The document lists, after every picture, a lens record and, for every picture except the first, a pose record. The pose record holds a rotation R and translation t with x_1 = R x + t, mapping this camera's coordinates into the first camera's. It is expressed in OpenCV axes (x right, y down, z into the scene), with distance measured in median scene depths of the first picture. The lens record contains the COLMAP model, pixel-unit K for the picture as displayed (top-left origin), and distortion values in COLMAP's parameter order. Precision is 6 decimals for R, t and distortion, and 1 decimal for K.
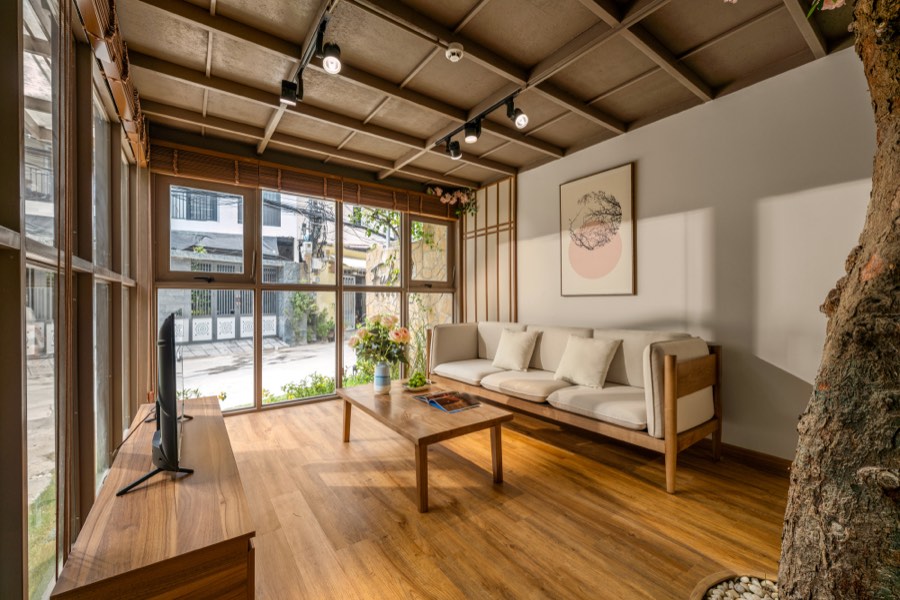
lens RADIAL K [[366.4, 0, 445.6], [0, 366.4, 300.9], [0, 0, 1]] dist [0.003499, -0.000094]
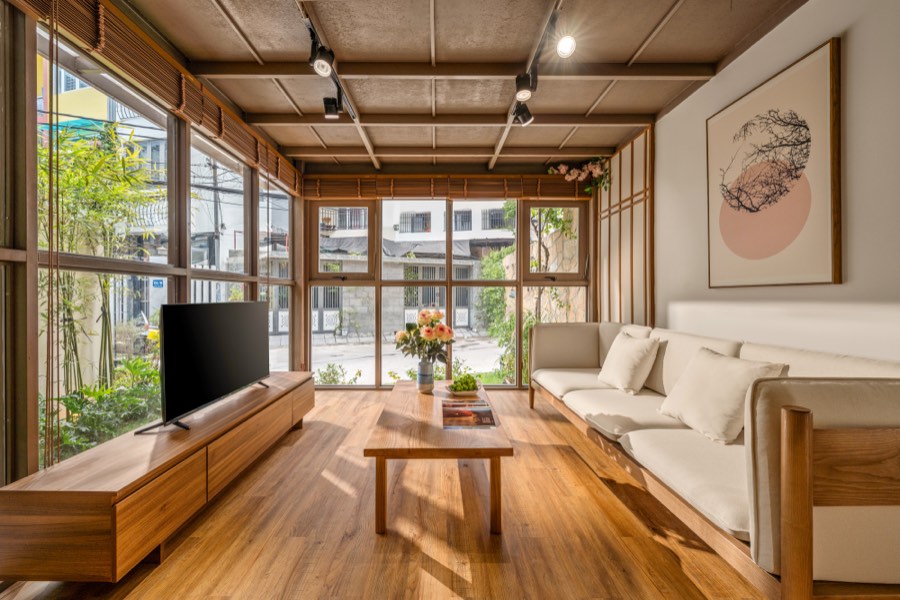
lens RADIAL K [[348.2, 0, 430.6], [0, 348.2, 296.7], [0, 0, 1]] dist [-0.000204, -0.000055]
pose [[0.812027, 0.002450, -0.583615, 0.235133], [-0.001085, 0.999996, 0.002688, 0.000544], [0.583619, -0.001549, 0.812026, 0.171831]]
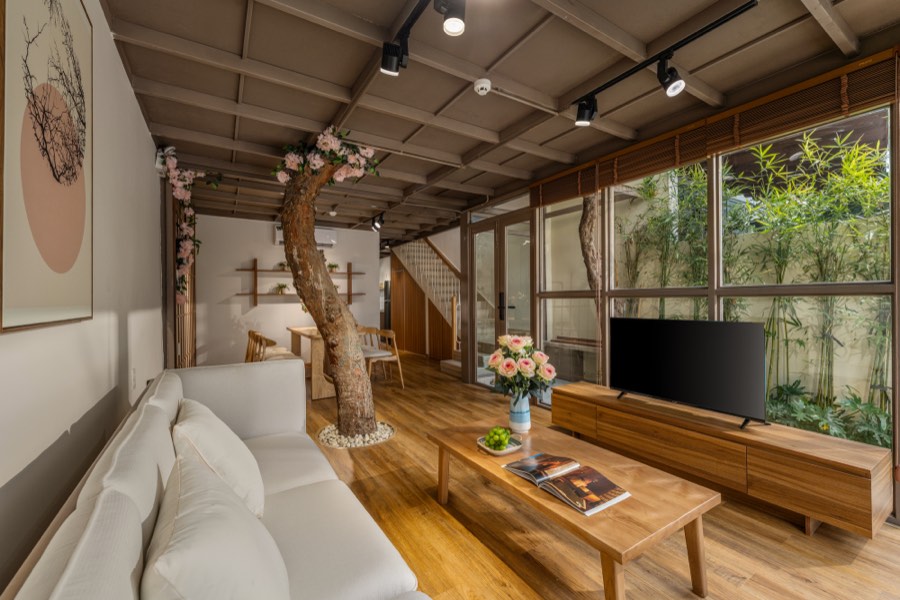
lens RADIAL K [[366.4, 0, 446.7], [0, 366.4, 298.8], [0, 0, 1]] dist [0.003499, -0.000094]
pose [[-0.997748, 0.011375, 0.066107, 0.032096], [0.011632, 0.999926, 0.003499, -0.028587], [-0.066062, 0.004260, -0.997806, 1.015218]]
